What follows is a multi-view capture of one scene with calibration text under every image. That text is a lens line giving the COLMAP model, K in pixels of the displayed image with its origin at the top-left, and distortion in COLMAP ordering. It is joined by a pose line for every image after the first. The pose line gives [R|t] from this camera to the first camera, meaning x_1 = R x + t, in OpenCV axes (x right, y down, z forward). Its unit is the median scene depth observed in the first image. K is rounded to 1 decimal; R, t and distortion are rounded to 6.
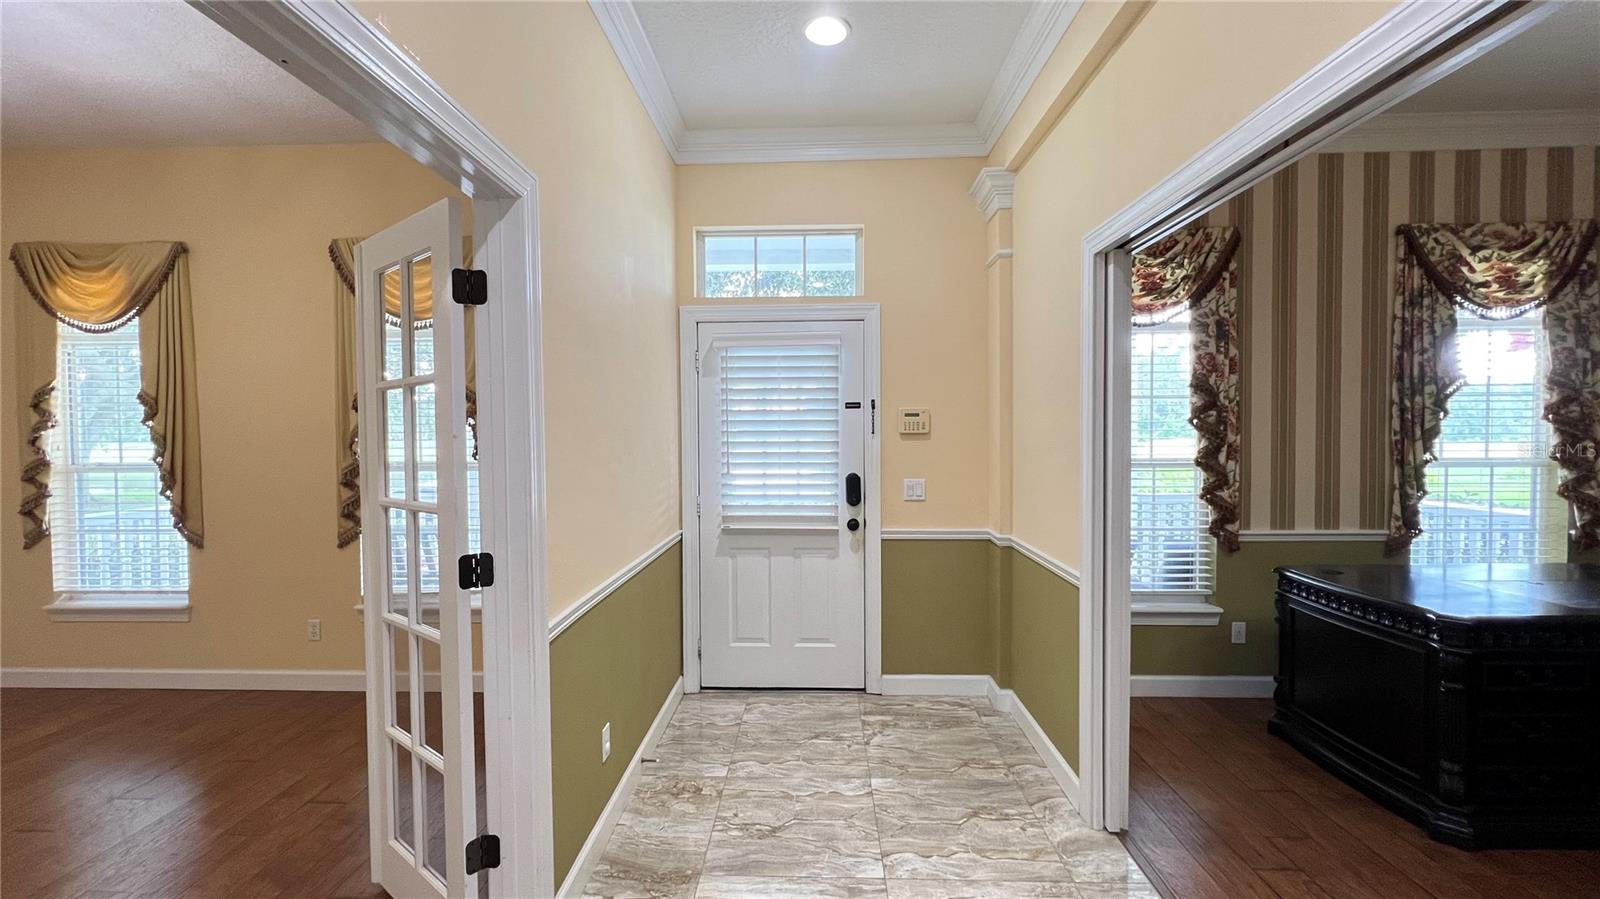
lens RADIAL K [[641.3, 0, 794.9], [0, 641.3, 448.1], [0, 0, 1]] dist [0.000707, 0.000132]
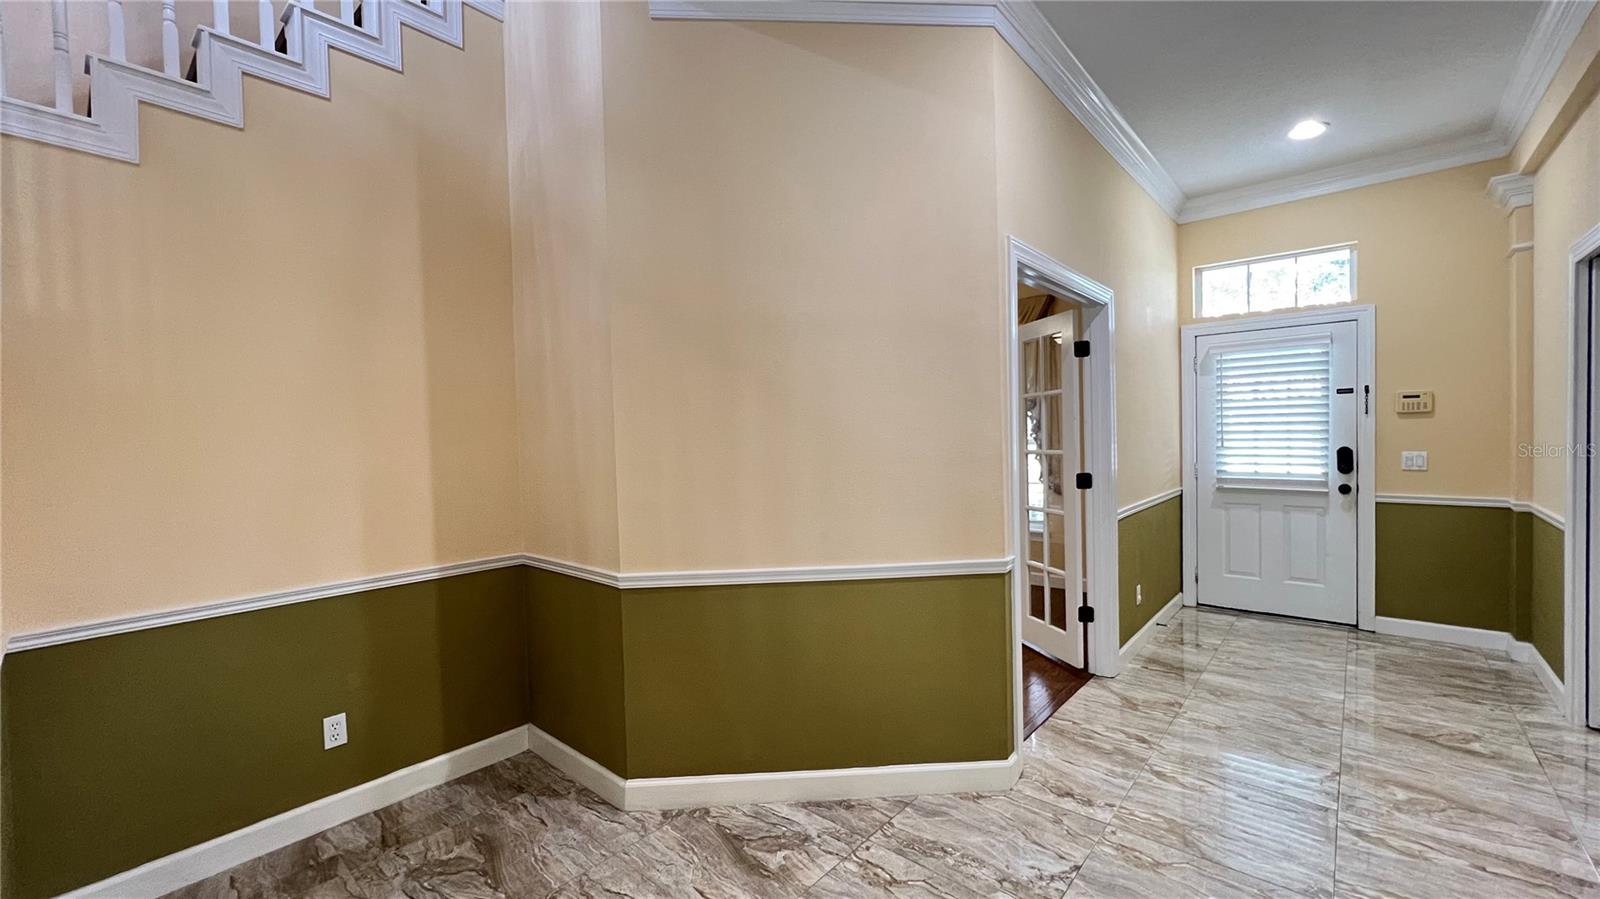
lens RADIAL K [[641.3, 0, 794.9], [0, 641.3, 448.1], [0, 0, 1]] dist [0.000707, 0.000132]
pose [[0.773798, 0.004603, -0.633415, 0.055179], [0.001852, 0.999953, 0.009529, 0.028484], [0.633429, -0.008546, 0.773753, -0.614405]]
